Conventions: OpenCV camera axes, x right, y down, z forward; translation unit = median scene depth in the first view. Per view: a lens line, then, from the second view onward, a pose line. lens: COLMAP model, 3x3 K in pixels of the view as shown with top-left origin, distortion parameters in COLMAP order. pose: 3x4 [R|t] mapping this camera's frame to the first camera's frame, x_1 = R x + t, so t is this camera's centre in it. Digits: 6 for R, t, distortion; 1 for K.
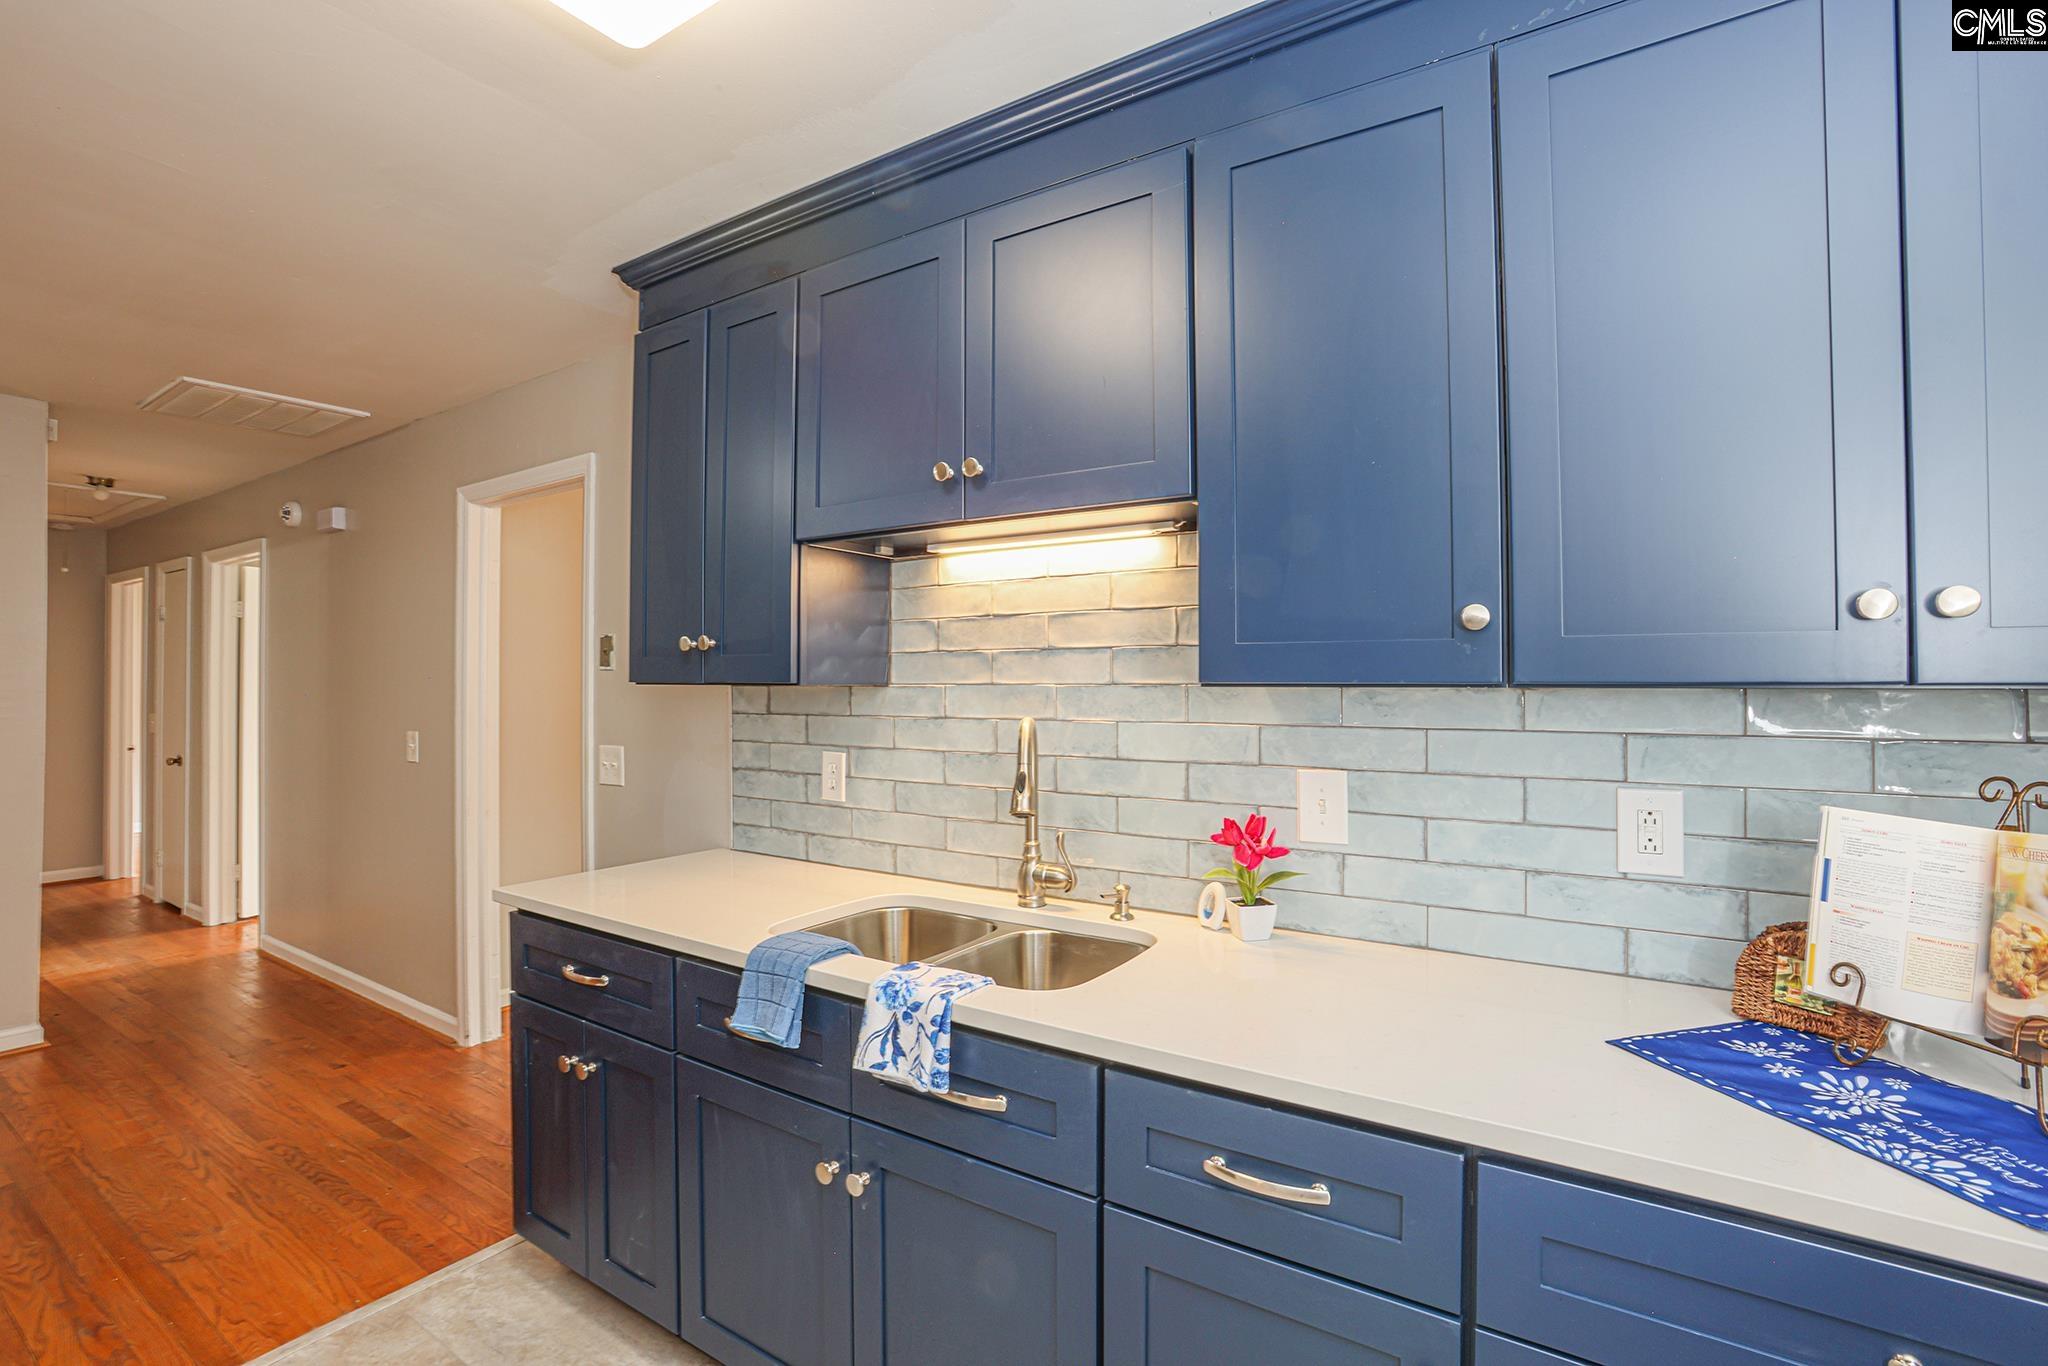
lens RADIAL K [[938.3, 0, 1016.6], [0, 938.3, 678.2], [0, 0, 1]] dist [-0.020180, 0.001802]
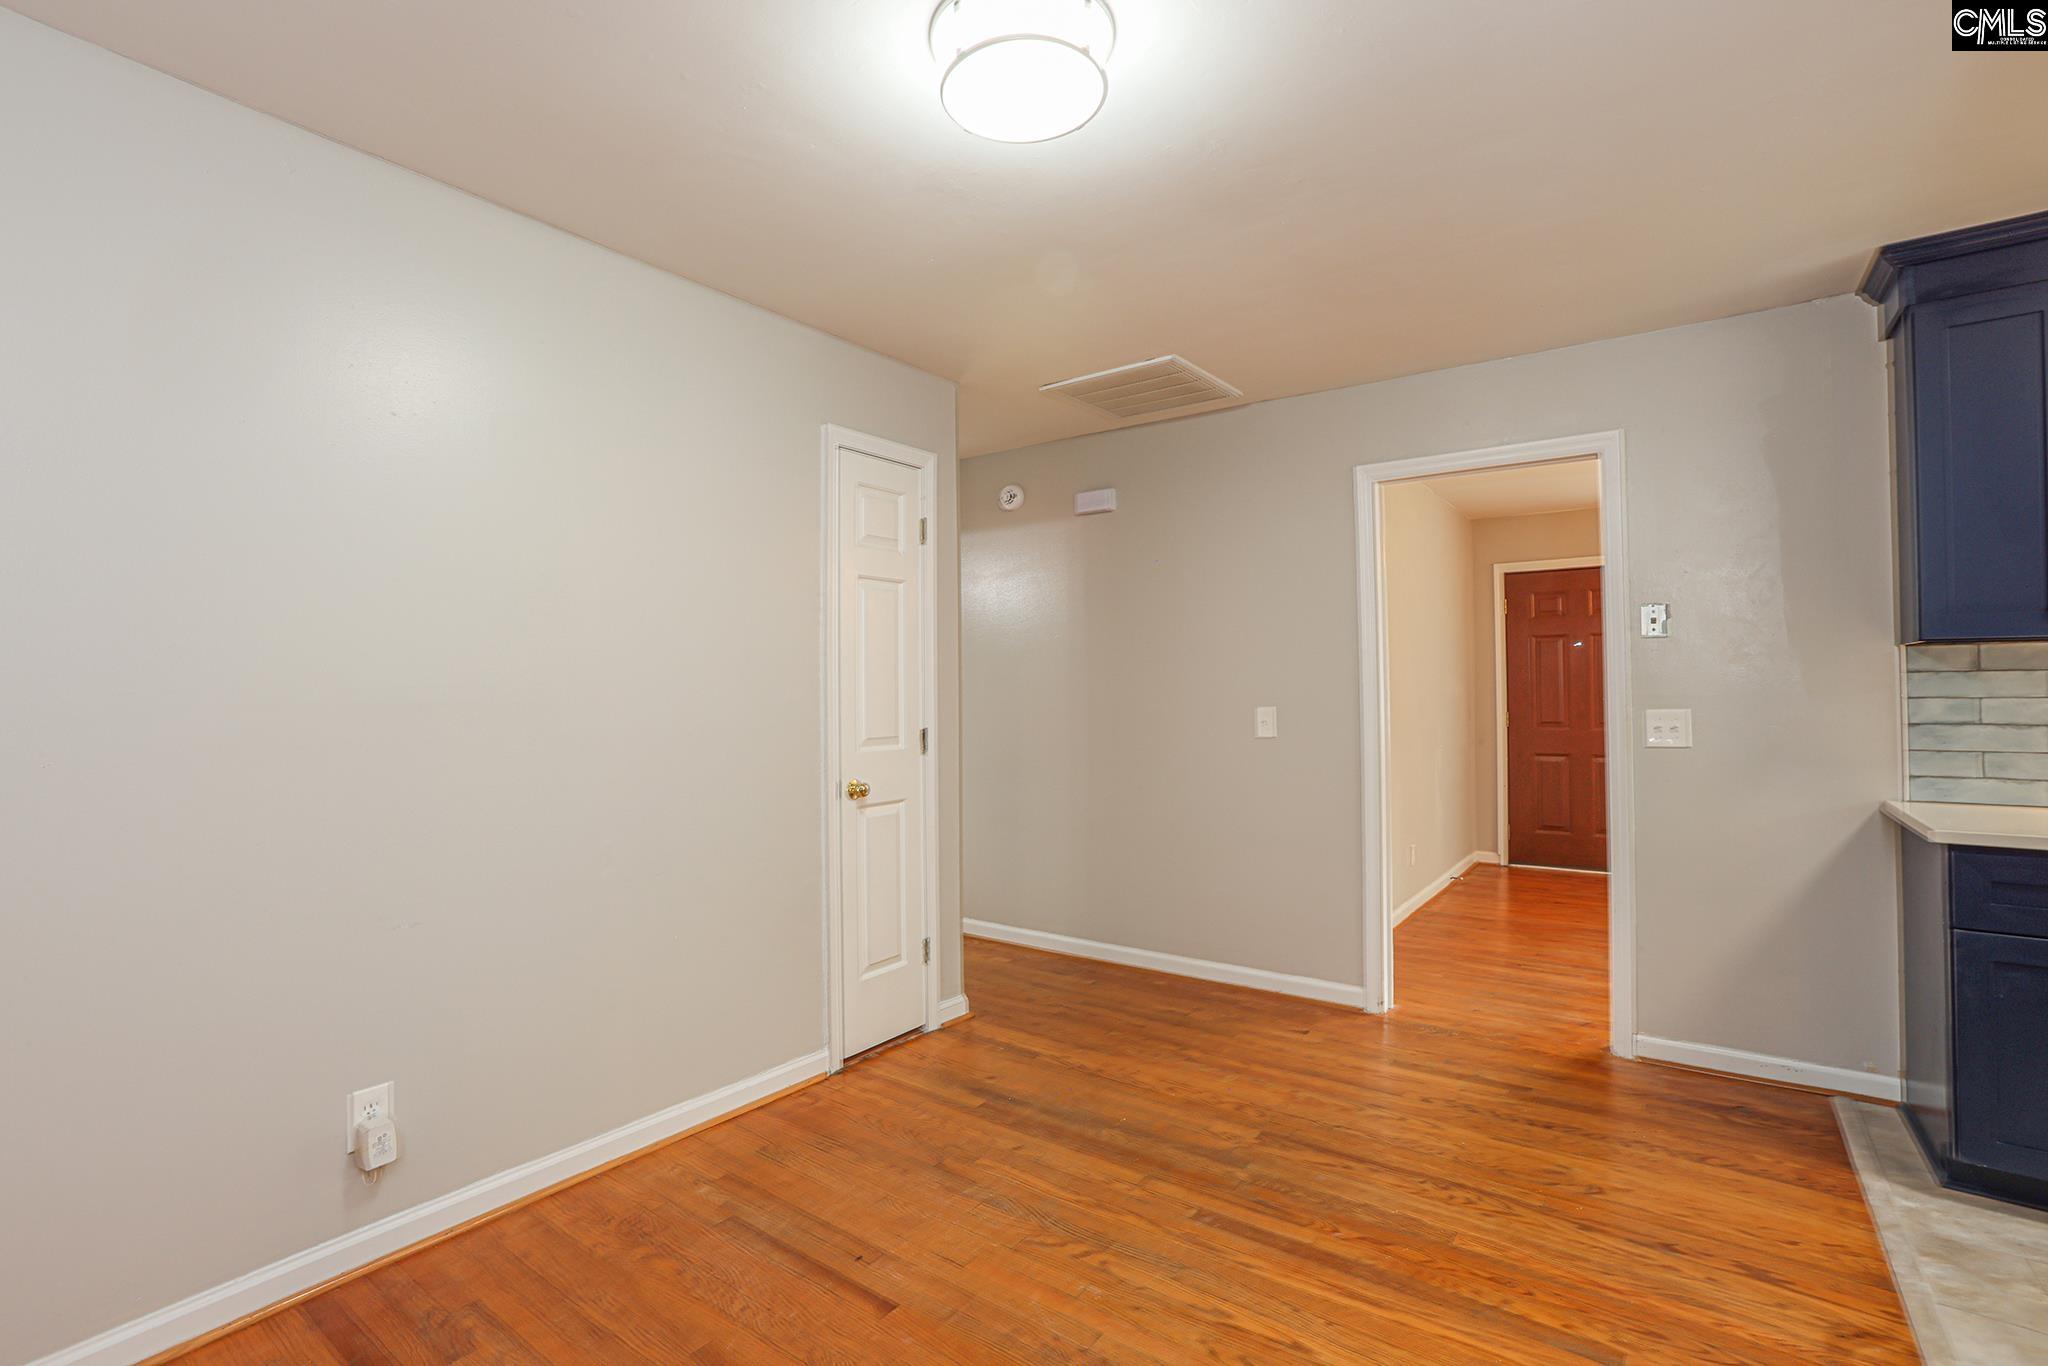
lens RADIAL K [[938.3, 0, 1033.3], [0, 938.3, 686.5], [0, 0, 1]] dist [-0.020180, 0.001802]
pose [[0.999908, 0.006323, 0.012027, -1.214537], [-0.006092, 0.999799, -0.019112, 0.074674], [-0.012145, 0.019037, 0.999745, -0.024019]]
